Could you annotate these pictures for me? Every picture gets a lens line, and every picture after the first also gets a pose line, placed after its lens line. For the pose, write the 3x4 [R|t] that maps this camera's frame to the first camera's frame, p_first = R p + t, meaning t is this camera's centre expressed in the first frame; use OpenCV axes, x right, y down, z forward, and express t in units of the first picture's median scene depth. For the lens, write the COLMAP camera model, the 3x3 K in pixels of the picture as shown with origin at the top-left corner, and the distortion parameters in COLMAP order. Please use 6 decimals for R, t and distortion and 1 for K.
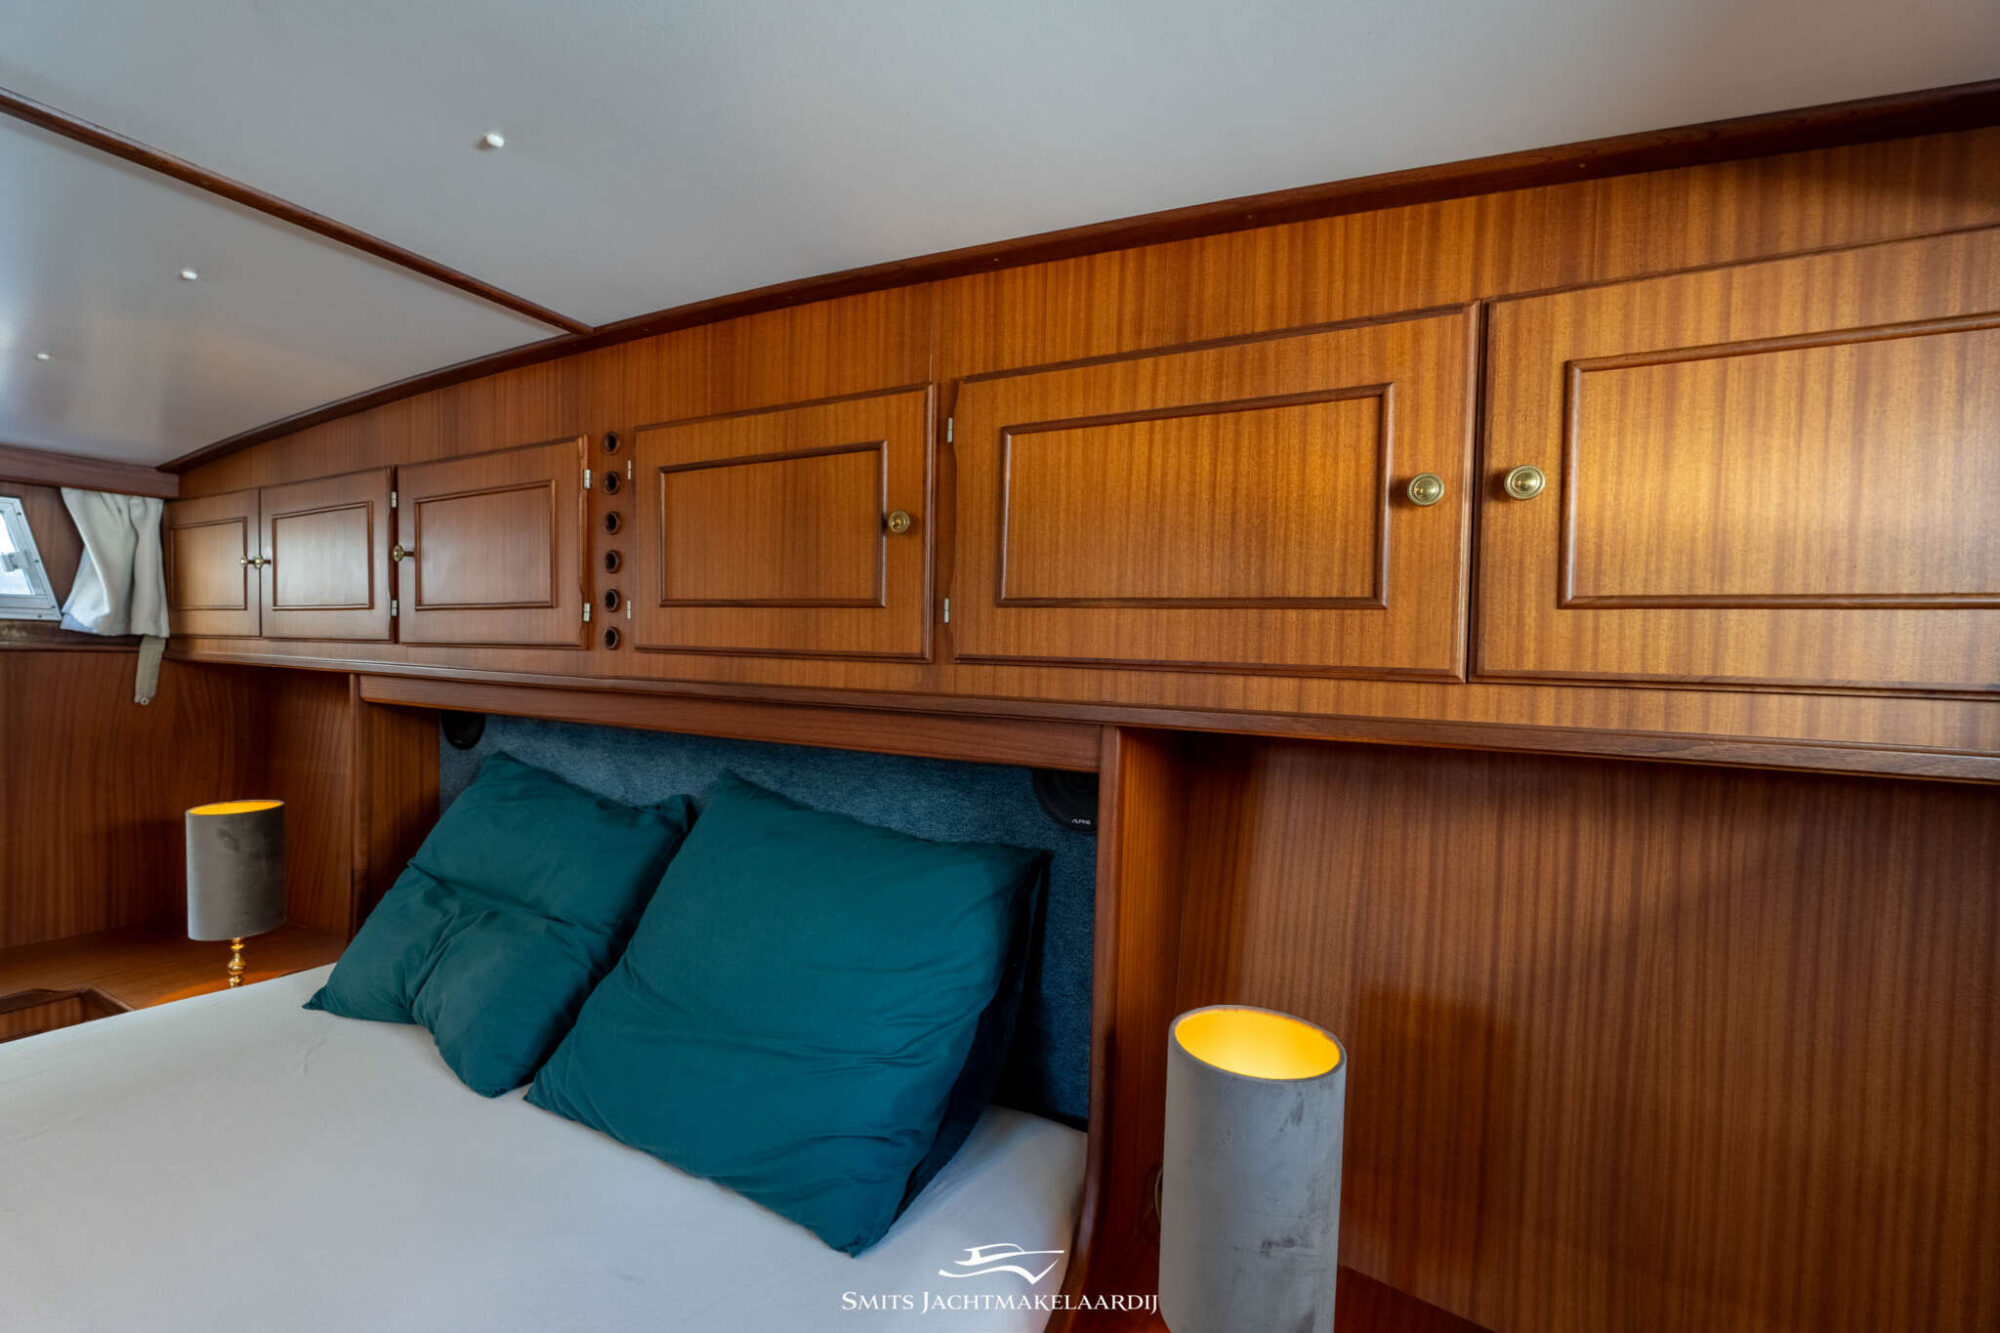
lens RADIAL K [[880.0, 0, 1010.2], [0, 880.0, 667.3], [0, 0, 1]] dist [-0.002987, 0.000646]
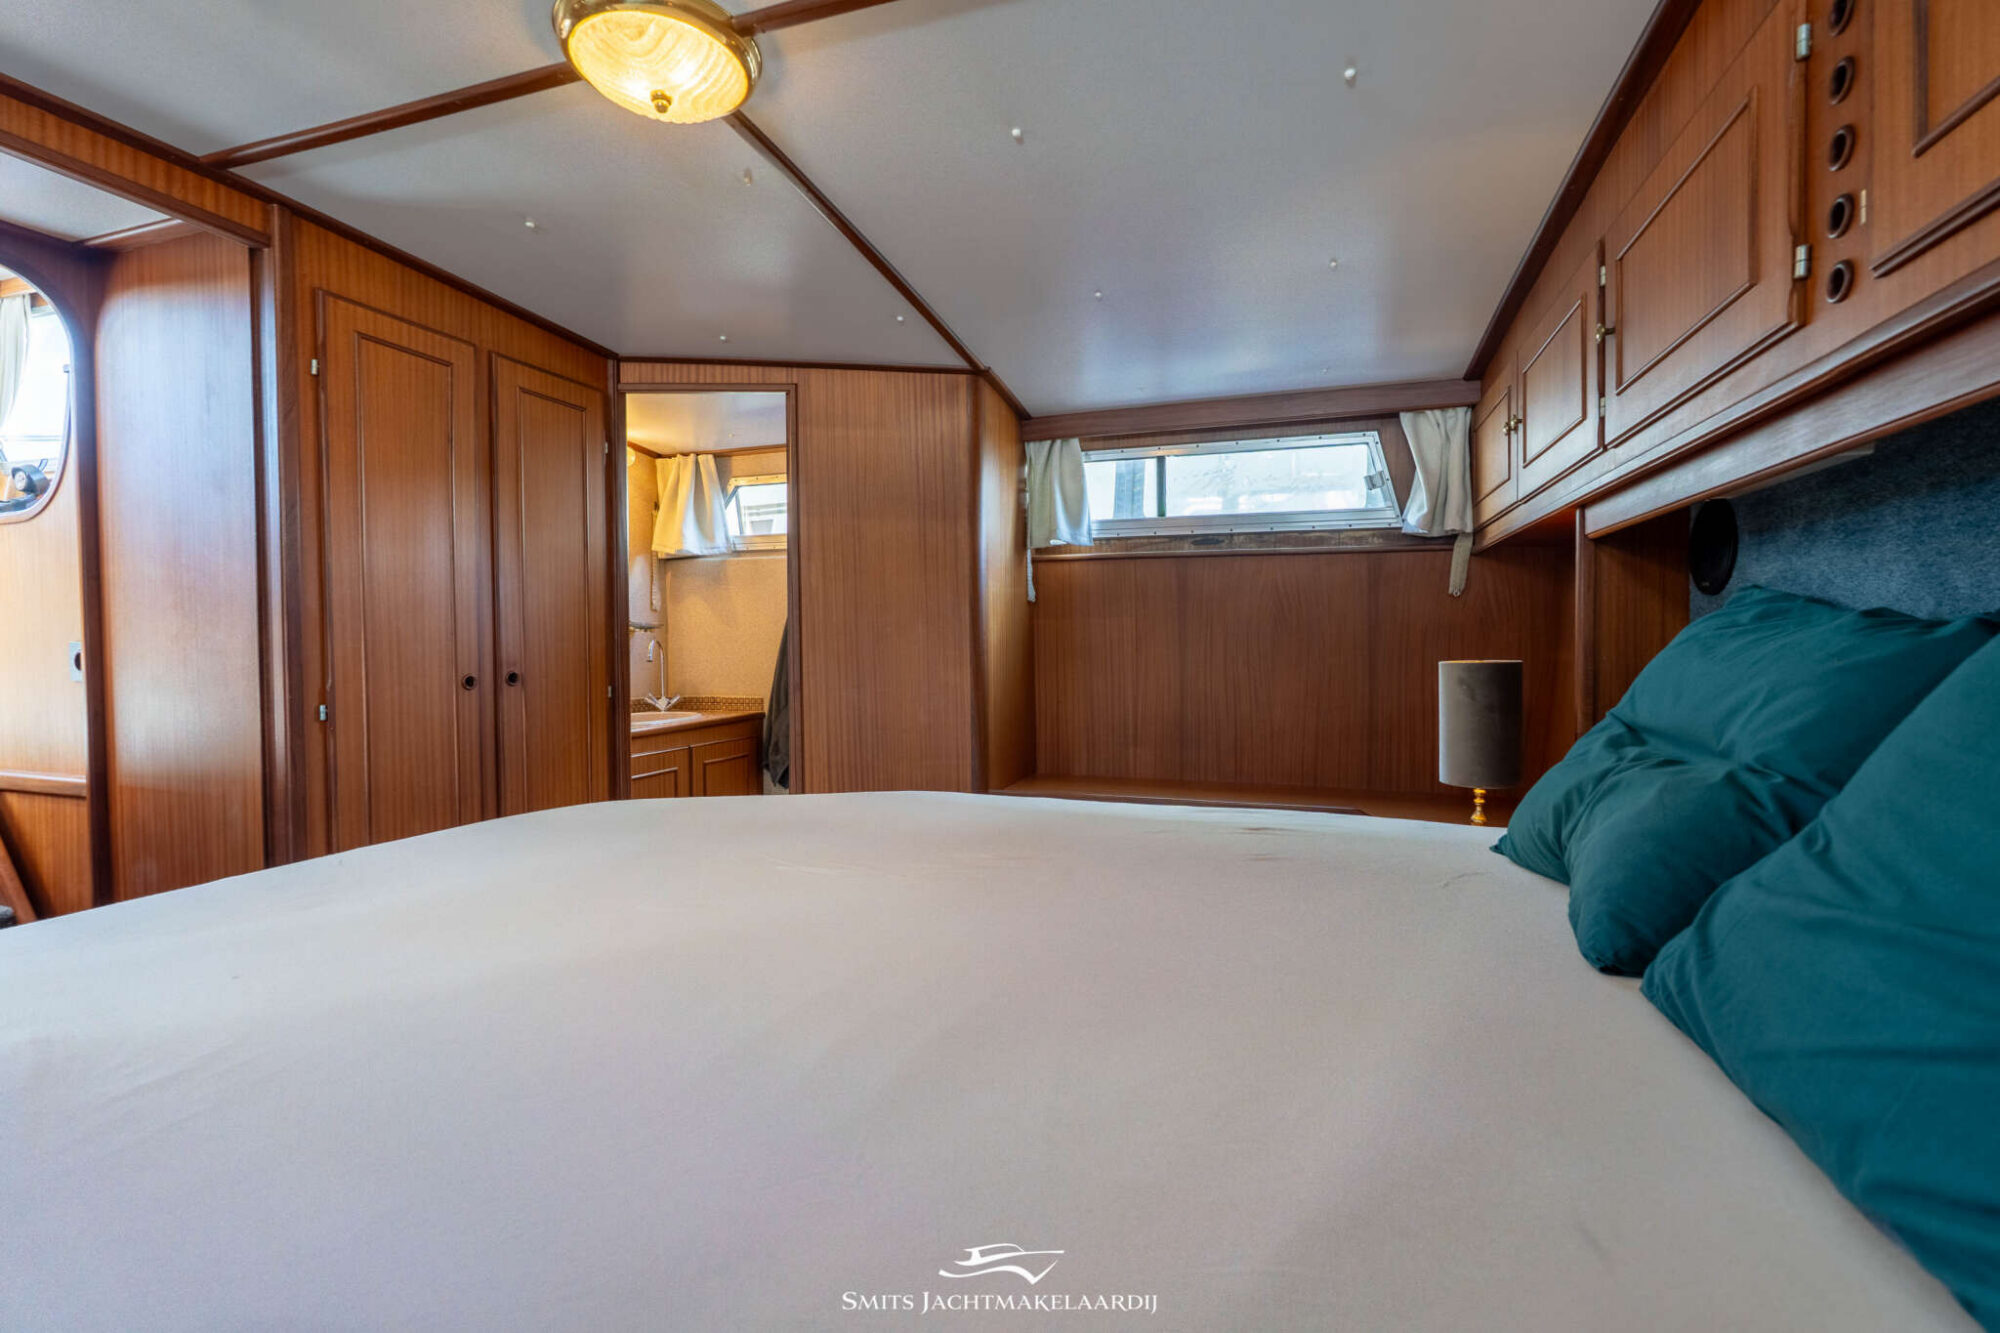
lens RADIAL K [[880.0, 0, 999.0], [0, 880.0, 670.6], [0, 0, 1]] dist [-0.002987, 0.000646]
pose [[0.183204, 0.002810, -0.983071, 0.017686], [-0.014635, 0.999893, 0.000131, 0.300257], [0.982966, 0.014363, 0.183225, 0.460852]]
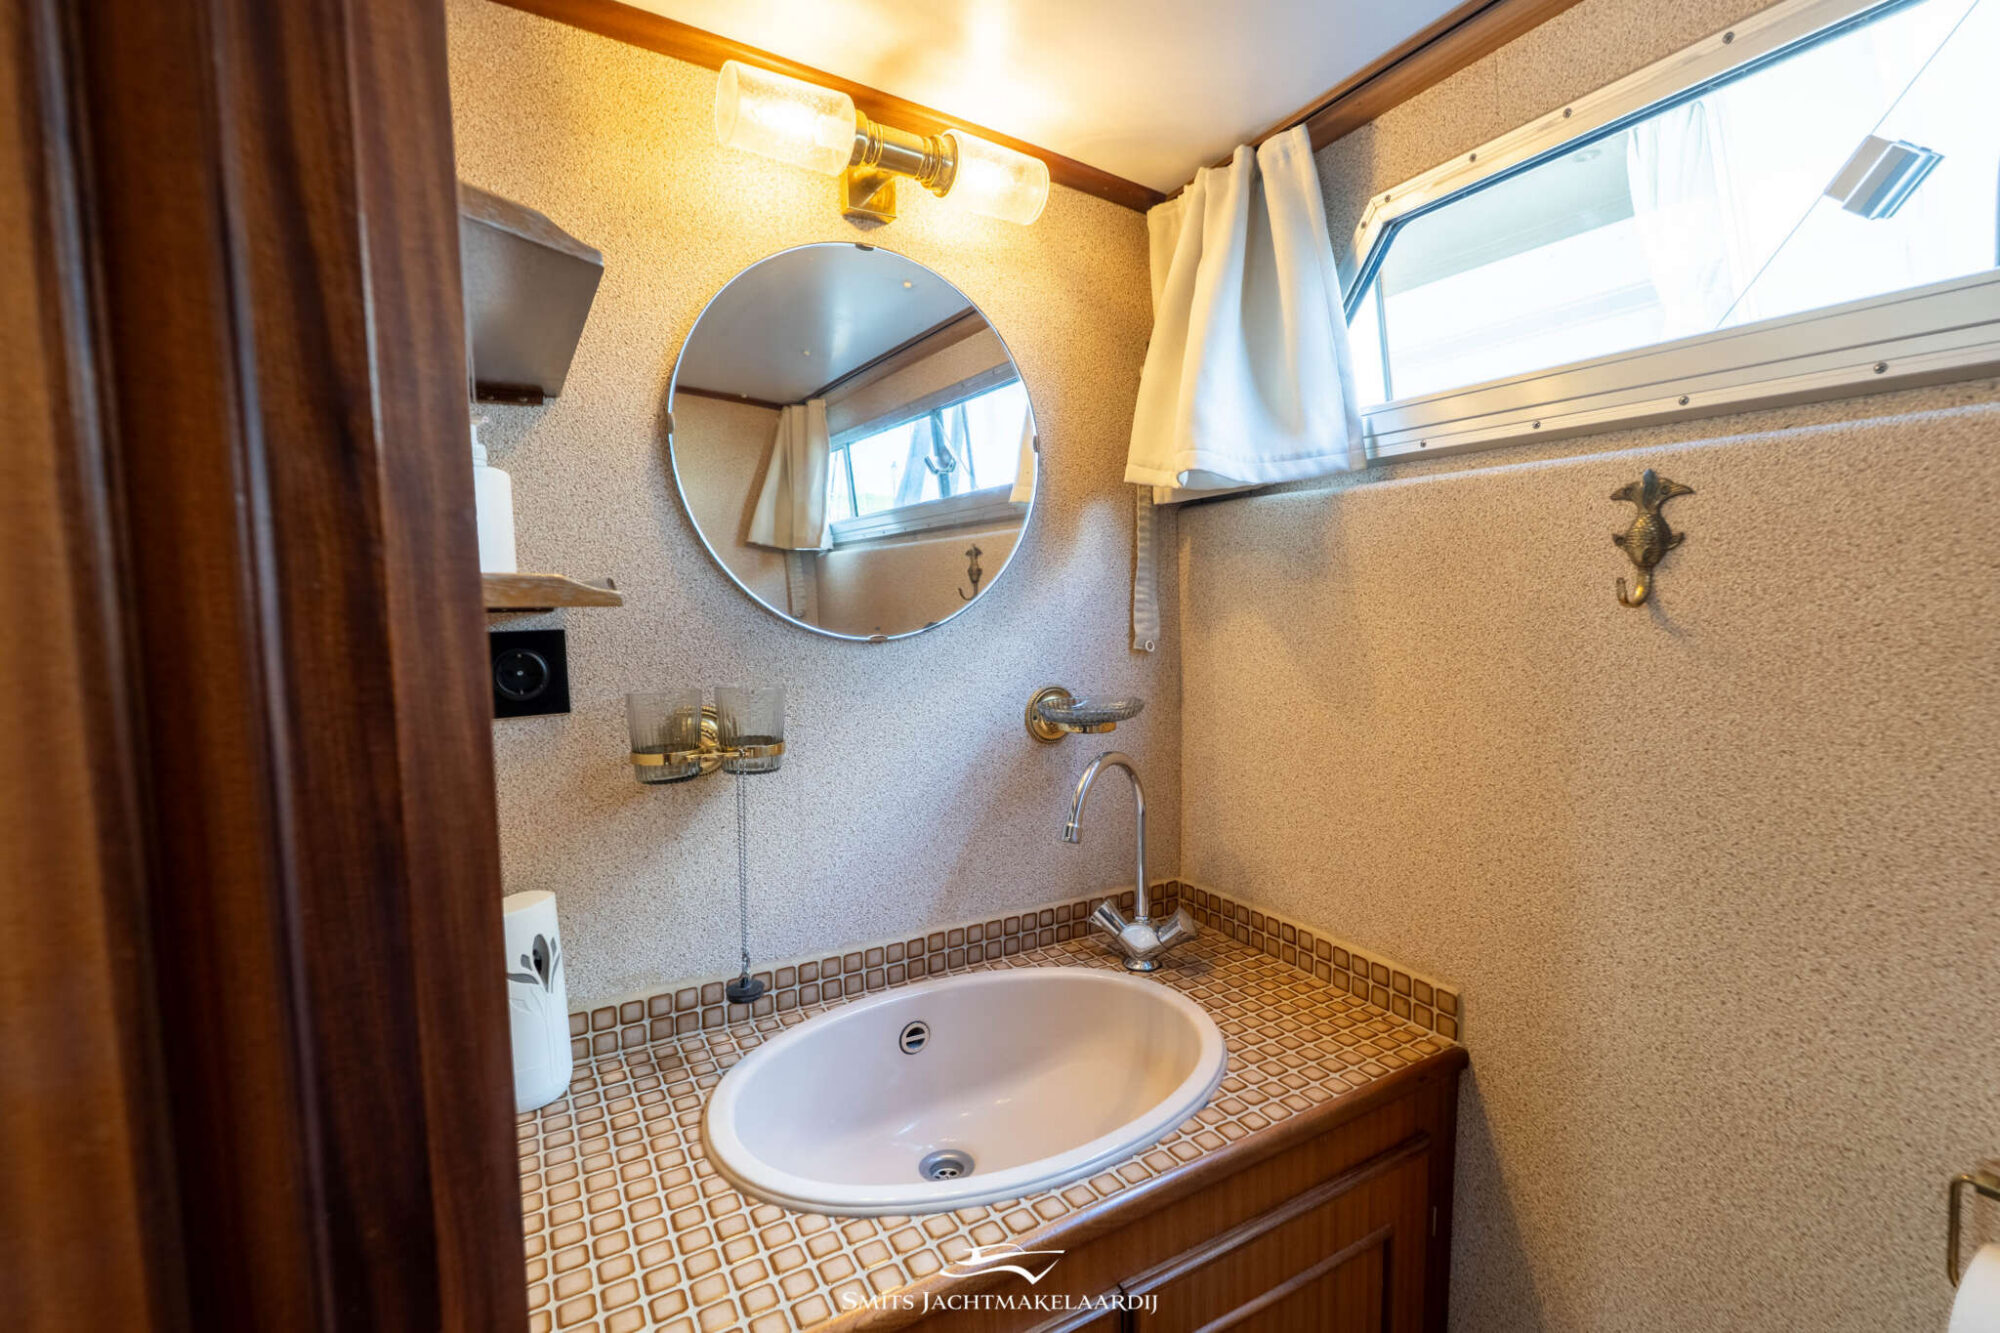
lens RADIAL K [[880.0, 0, 1002.6], [0, 880.0, 673.2], [0, 0, 1]] dist [-0.002987, 0.000646]
pose [[-0.518300, 0.059993, -0.853092, -2.300440], [-0.016742, 0.996633, 0.080259, 0.036057], [0.855035, 0.055881, -0.515551, 0.250357]]
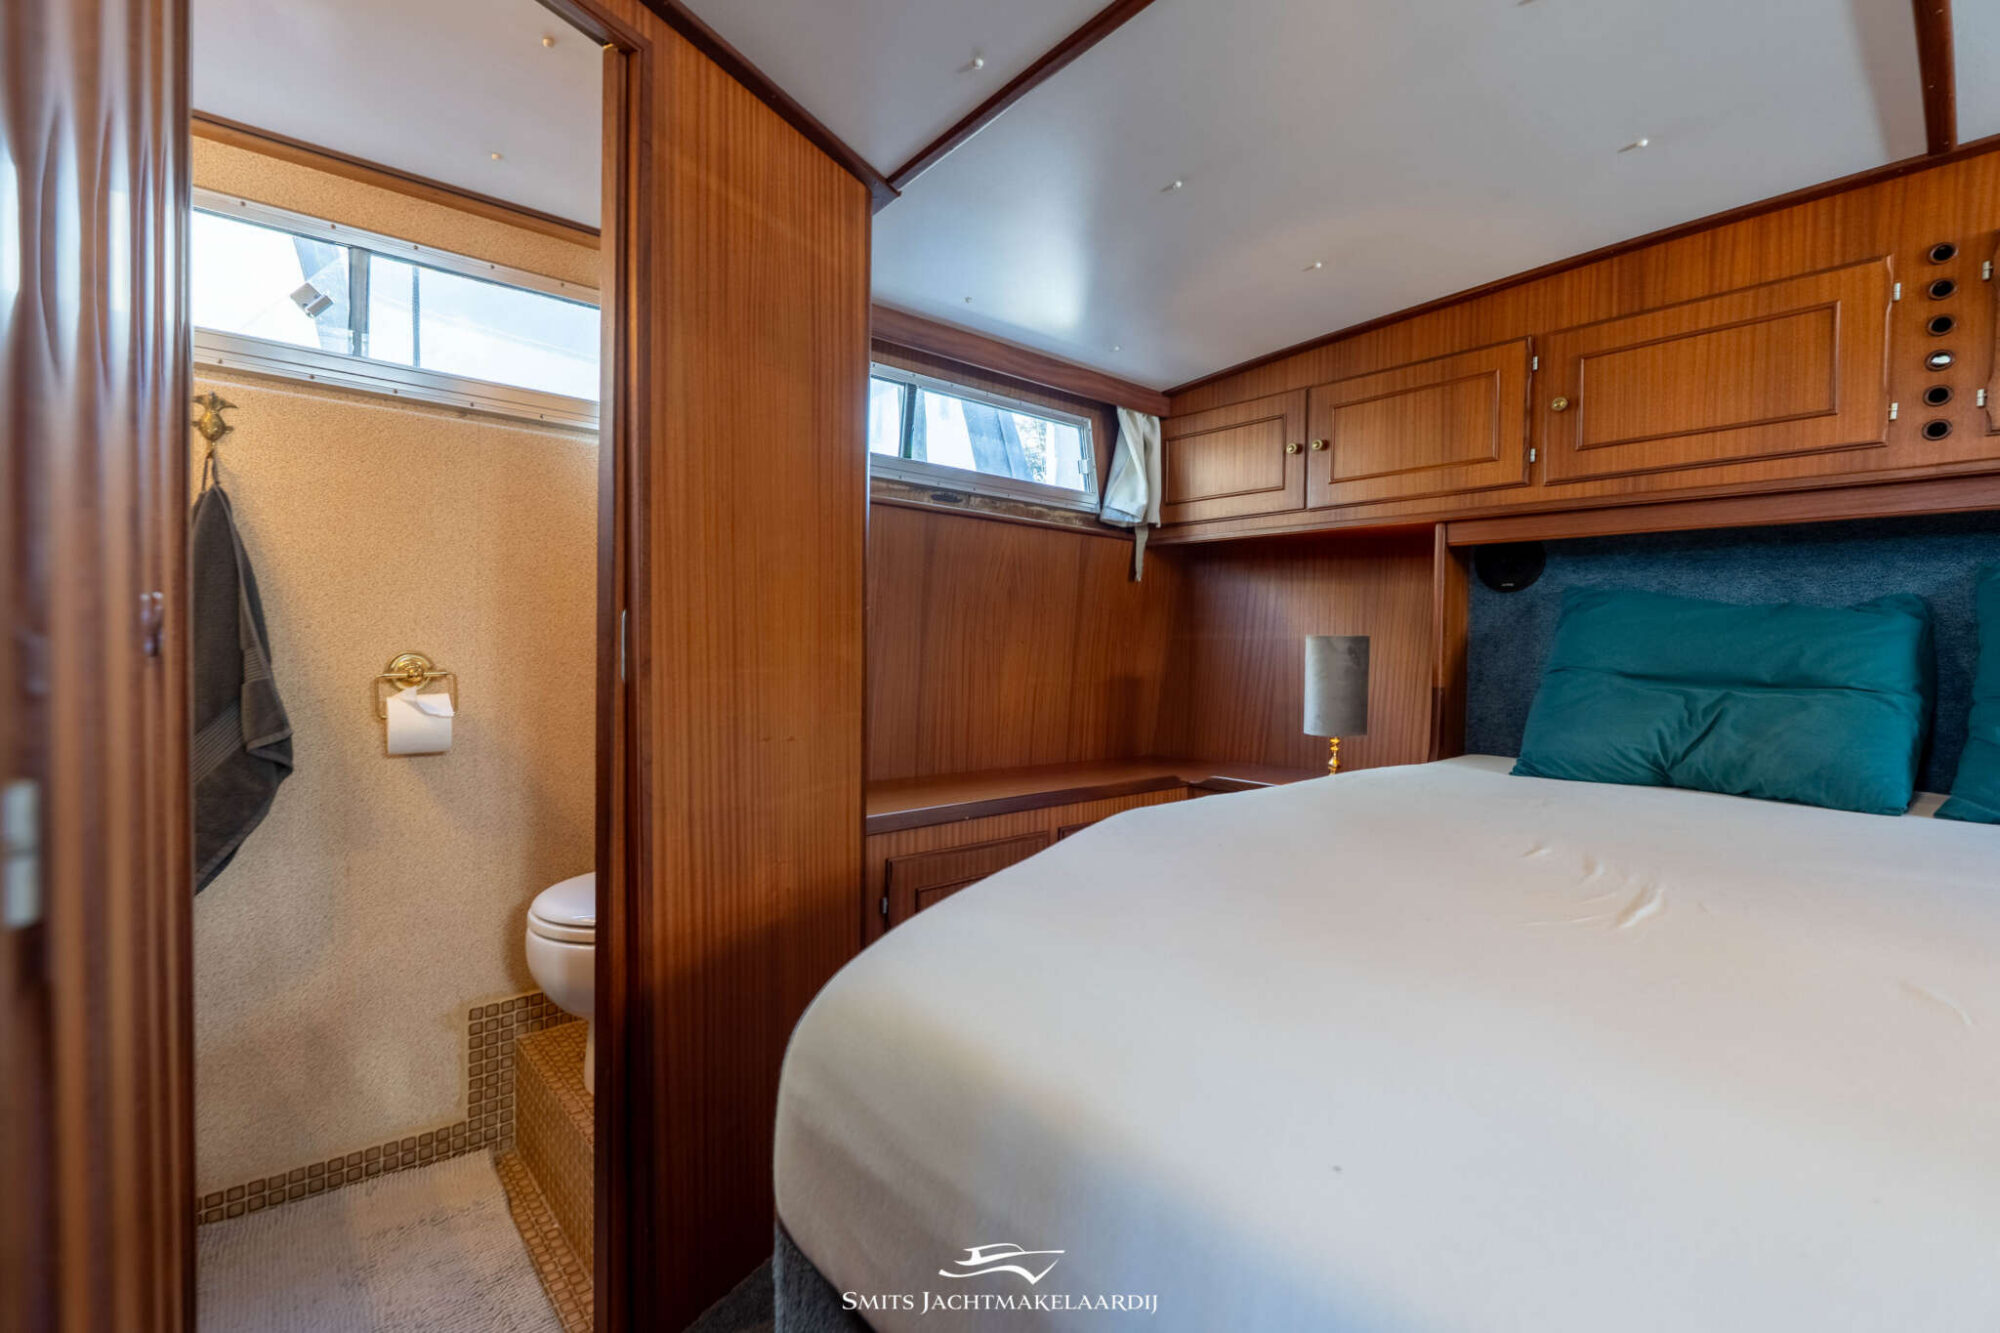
lens RADIAL K [[880.0, 0, 1004.6], [0, 880.0, 667.3], [0, 0, 1]] dist [-0.002987, 0.000646]
pose [[0.945275, 0.001508, -0.326270, -1.554151], [-0.002130, 0.999997, -0.001548, 0.350266], [0.326267, 0.002158, 0.945275, -0.558983]]
